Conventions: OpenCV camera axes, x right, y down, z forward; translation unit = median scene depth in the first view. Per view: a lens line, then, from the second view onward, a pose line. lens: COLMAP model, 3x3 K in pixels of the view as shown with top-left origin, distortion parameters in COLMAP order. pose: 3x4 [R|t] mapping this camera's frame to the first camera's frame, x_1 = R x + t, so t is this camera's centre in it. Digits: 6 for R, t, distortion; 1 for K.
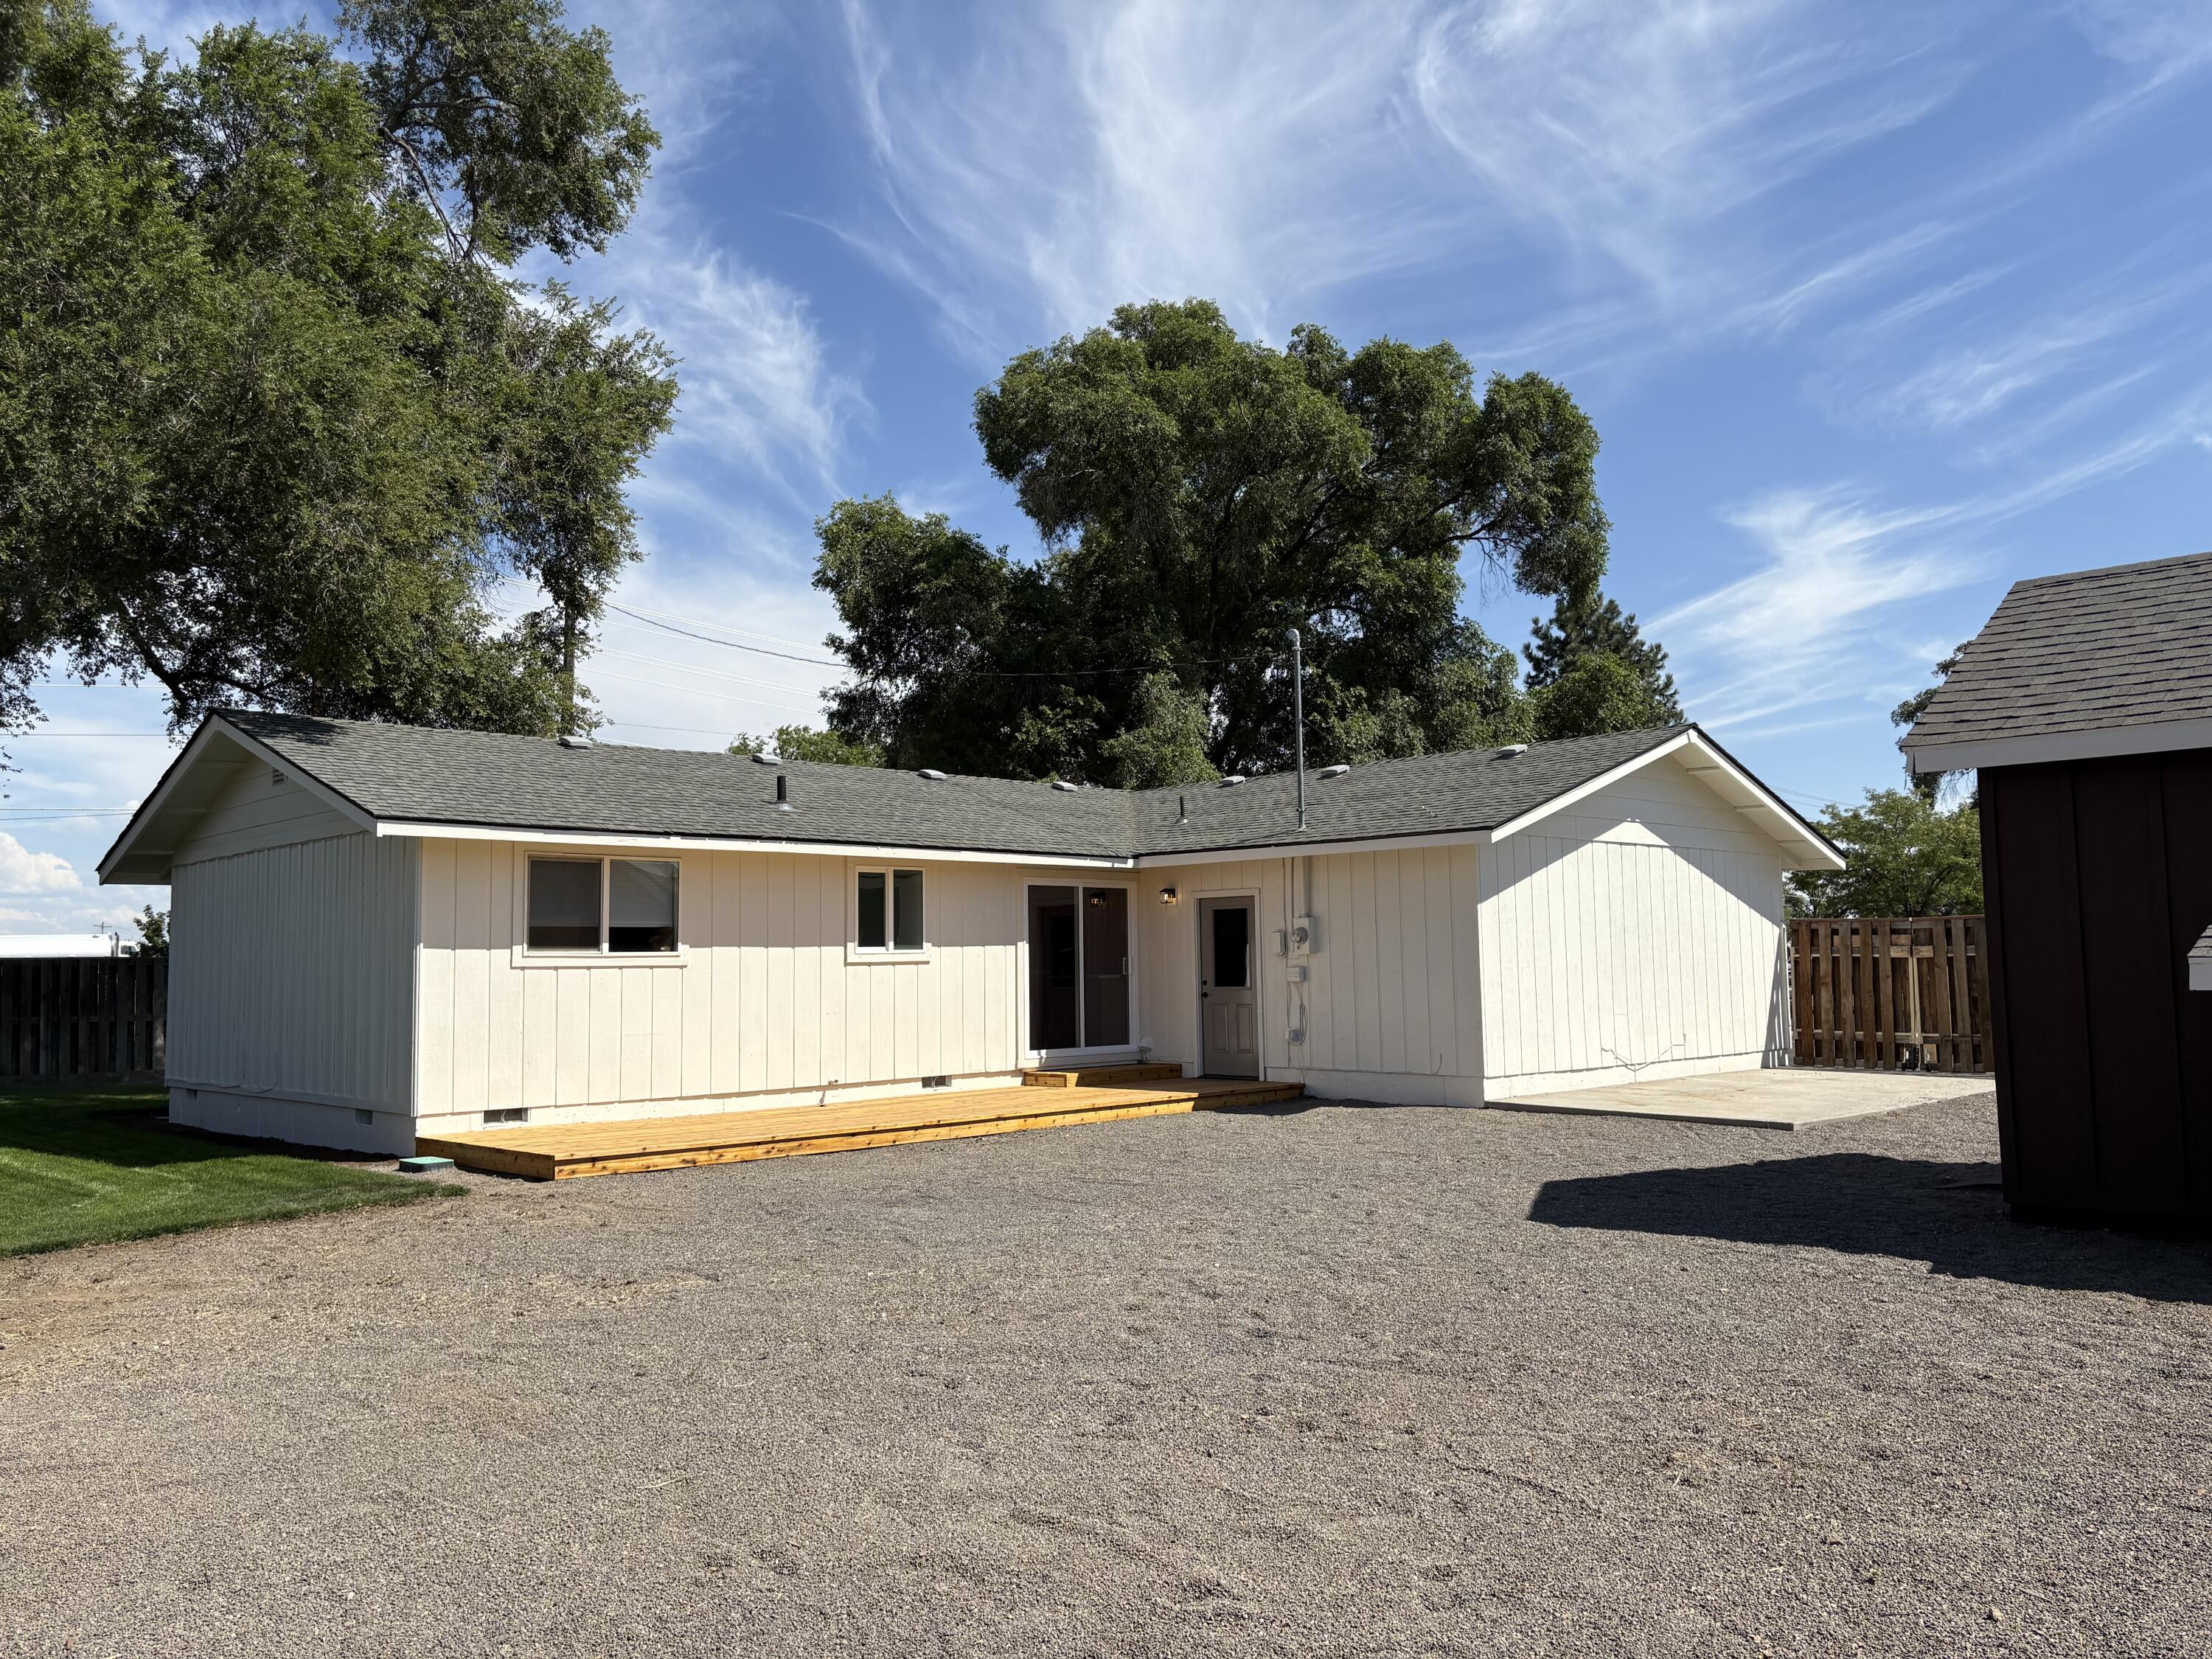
lens RADIAL K [[1718.6, 0, 1106.0], [0, 1718.6, 829.5], [0, 0, 1]] dist [0.078409, -0.001790]
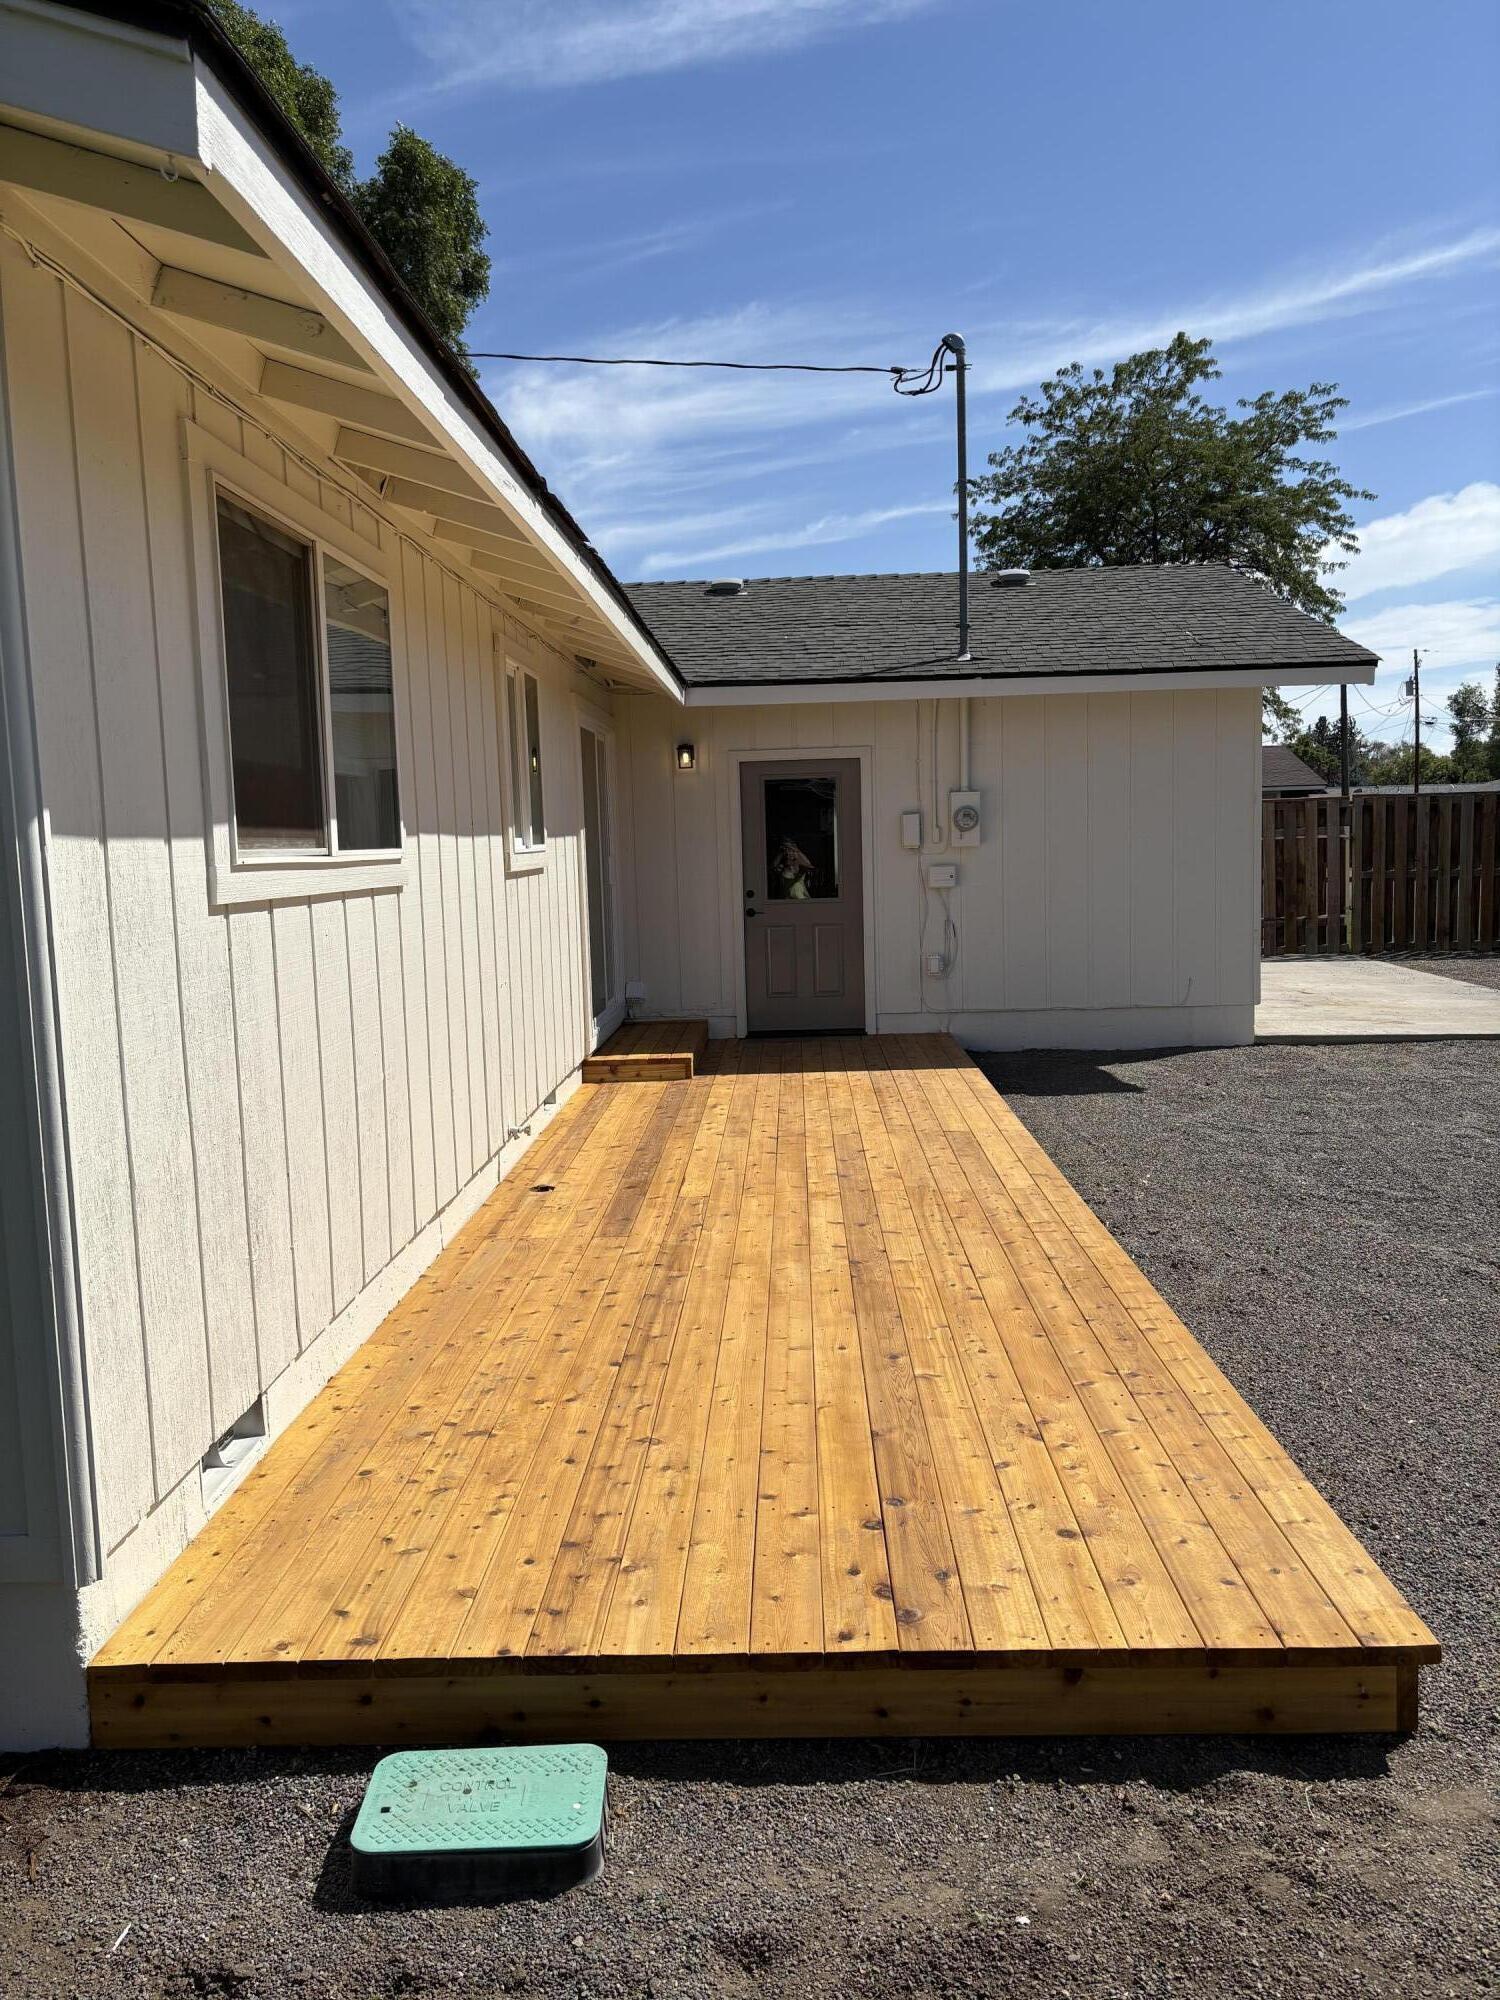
lens RADIAL K [[1553.9, 0, 750.0], [0, 1553.9, 1000.0], [0, 0, 1]] dist [0.078409, -0.001790]
pose [[0.709897, -0.078881, 0.699875, -0.376972], [-0.037008, 0.988158, 0.148910, 0.044276], [-0.703333, -0.131612, 0.698571, 0.624038]]
